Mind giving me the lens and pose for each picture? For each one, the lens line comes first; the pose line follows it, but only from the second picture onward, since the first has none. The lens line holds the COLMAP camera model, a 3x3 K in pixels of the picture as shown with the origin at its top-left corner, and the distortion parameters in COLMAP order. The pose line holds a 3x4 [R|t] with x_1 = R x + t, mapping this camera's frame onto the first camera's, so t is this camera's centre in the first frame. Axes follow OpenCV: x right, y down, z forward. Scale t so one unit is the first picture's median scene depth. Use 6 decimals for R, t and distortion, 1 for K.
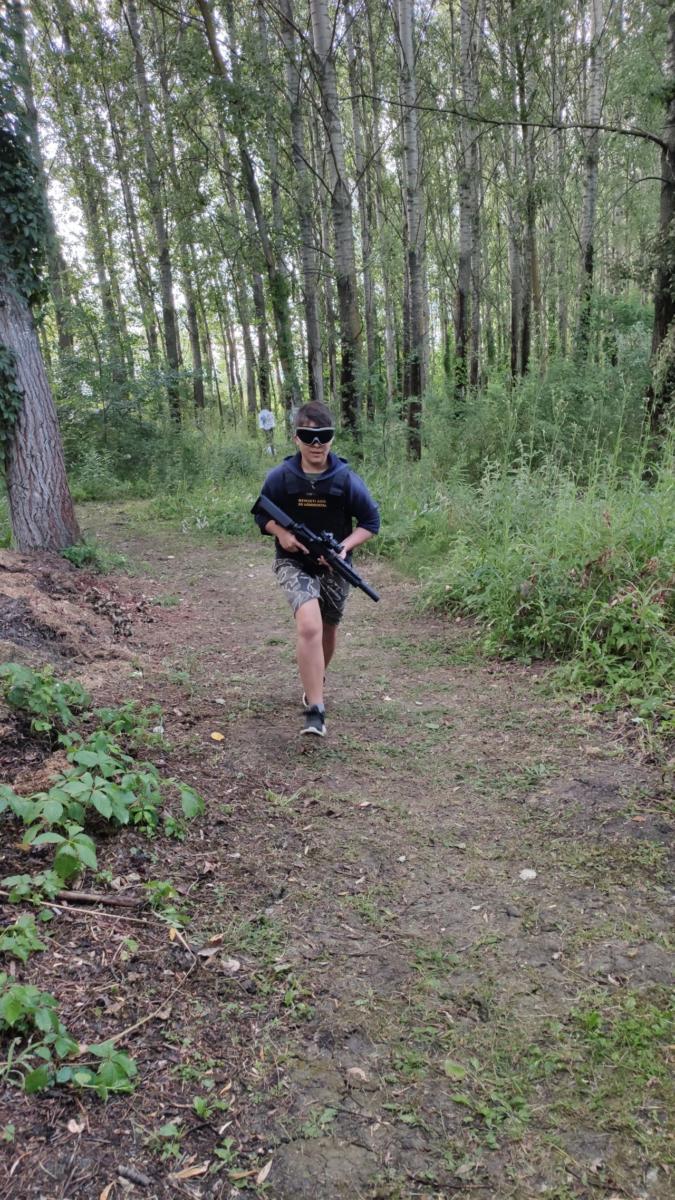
lens RADIAL K [[848.4, 0, 345.6], [0, 848.4, 585.1], [0, 0, 1]] dist [0.073662, -0.098873]
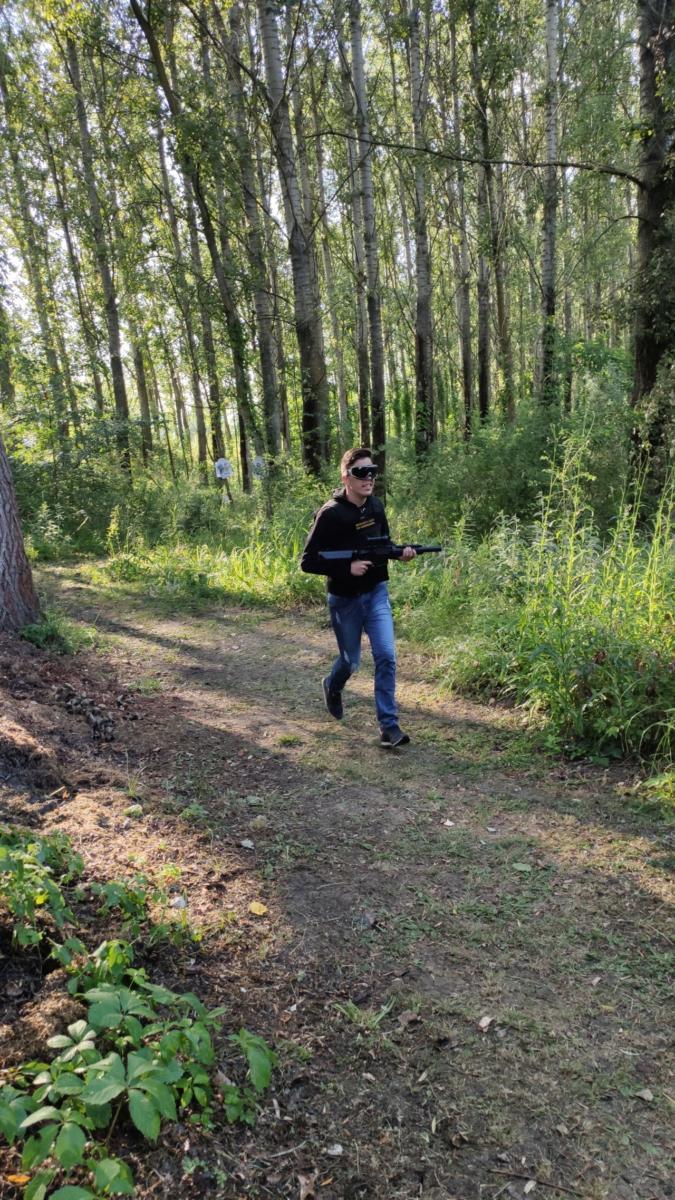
lens RADIAL K [[848.4, 0, 345.6], [0, 848.4, 585.1], [0, 0, 1]] dist [0.073662, -0.098873]
pose [[0.997746, -0.030093, 0.059983, -0.071723], [0.033052, 0.998254, -0.048952, -0.043796], [-0.058405, 0.050824, 0.996998, 0.149095]]
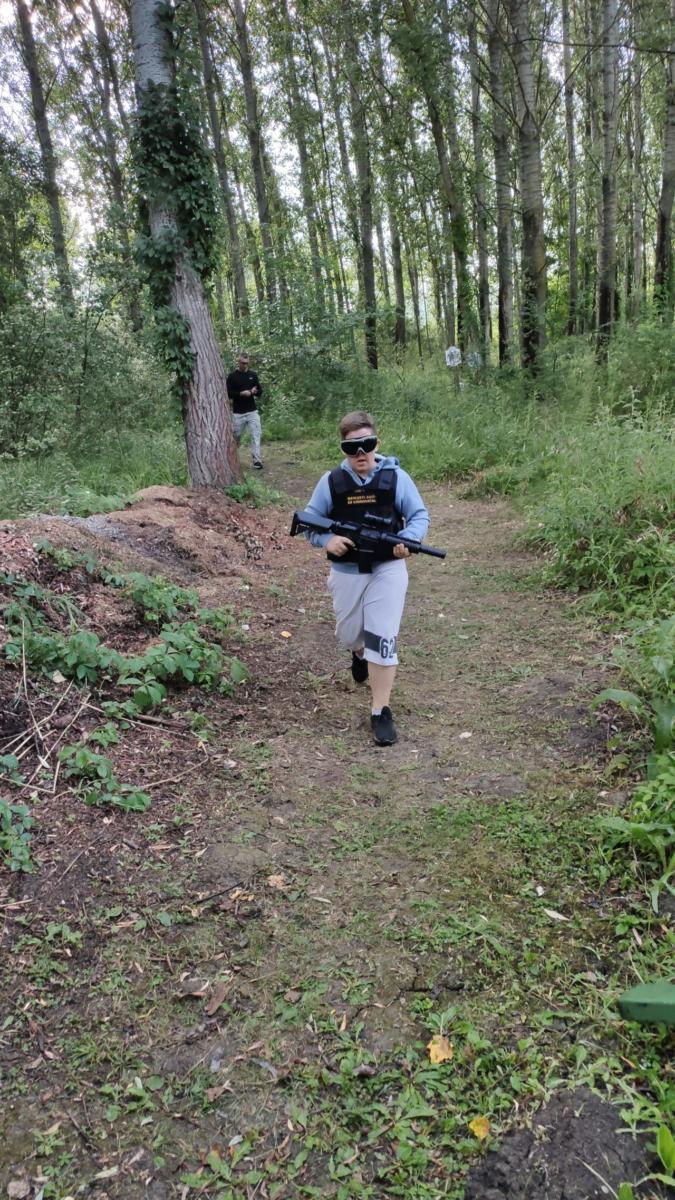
lens RADIAL K [[858.4, 0, 358.1], [0, 858.4, 578.1], [0, 0, 1]] dist [0.024446, -0.007297]
pose [[0.973198, 0.031417, -0.227813, 0.168198], [-0.015880, 0.997441, 0.069714, -0.002411], [0.229420, -0.064227, 0.971206, -0.169841]]
